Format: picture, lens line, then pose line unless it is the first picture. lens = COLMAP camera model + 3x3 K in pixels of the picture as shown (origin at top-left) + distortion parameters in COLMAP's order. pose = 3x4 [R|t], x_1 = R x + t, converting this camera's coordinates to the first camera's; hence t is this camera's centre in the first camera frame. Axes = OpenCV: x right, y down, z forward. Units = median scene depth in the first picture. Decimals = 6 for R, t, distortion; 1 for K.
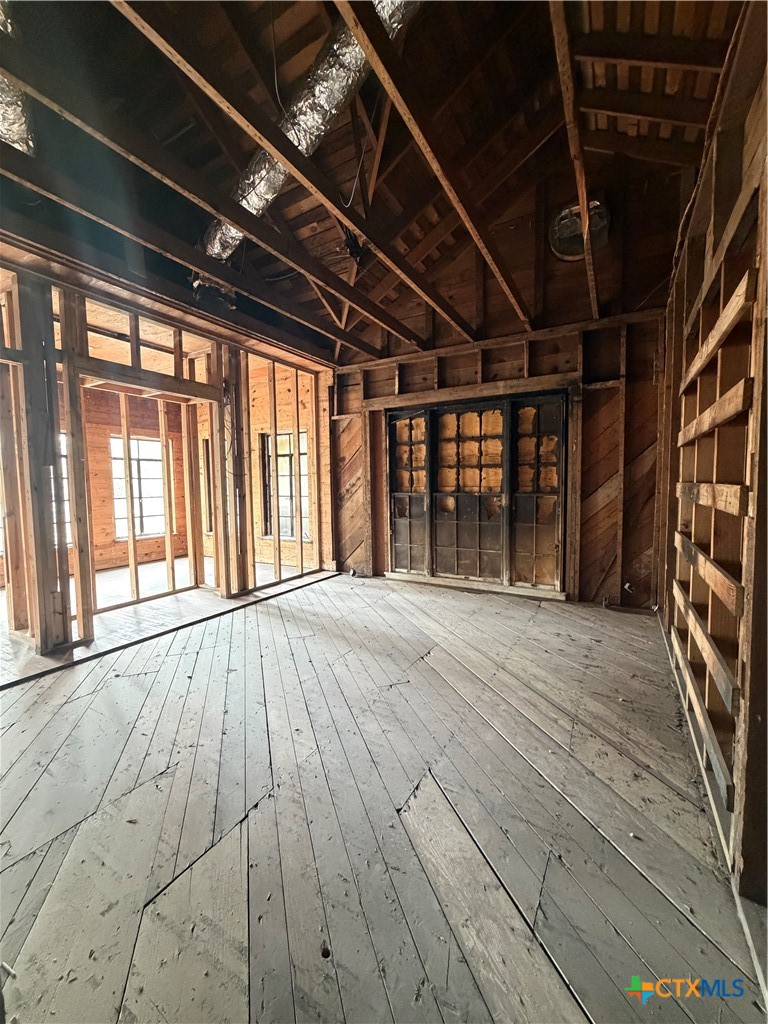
lens RADIAL K [[409.3, 0, 383.0], [0, 409.3, 510.9], [0, 0, 1]] dist [0.000342, -0.000103]
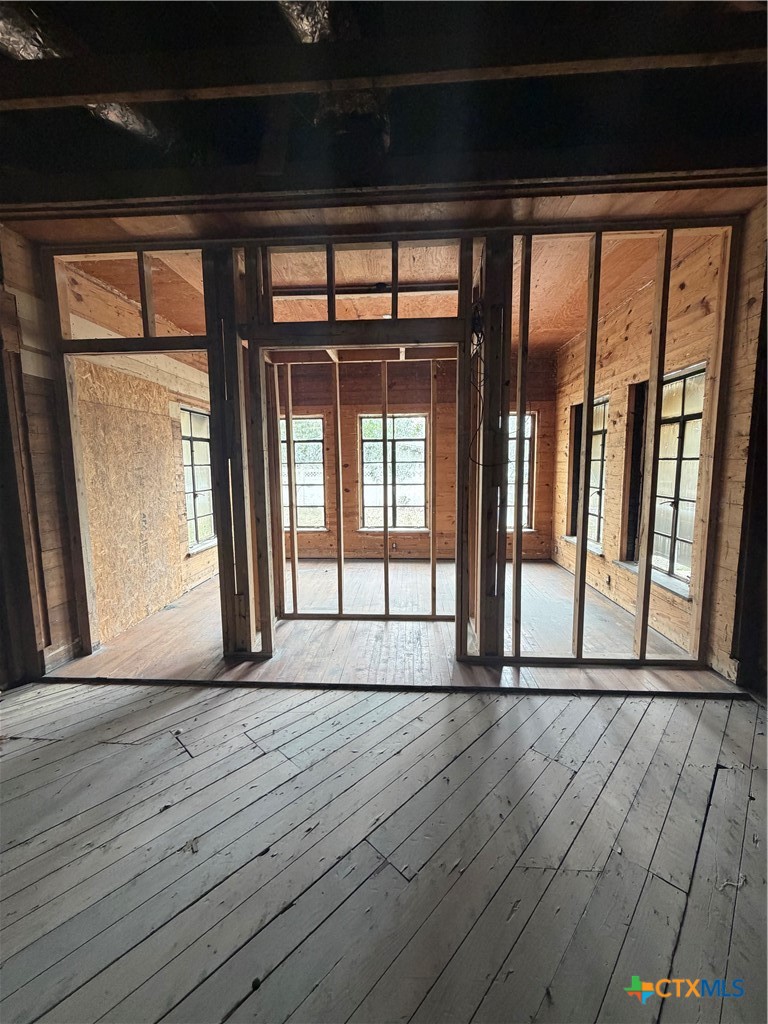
lens RADIAL K [[409.3, 0, 385.4], [0, 409.3, 515.3], [0, 0, 1]] dist [0.000342, -0.000103]
pose [[0.434328, 0.131937, -0.891040, 0.123596], [-0.054536, 0.991252, 0.120193, -0.091470], [0.899102, -0.003610, 0.437723, 0.680262]]
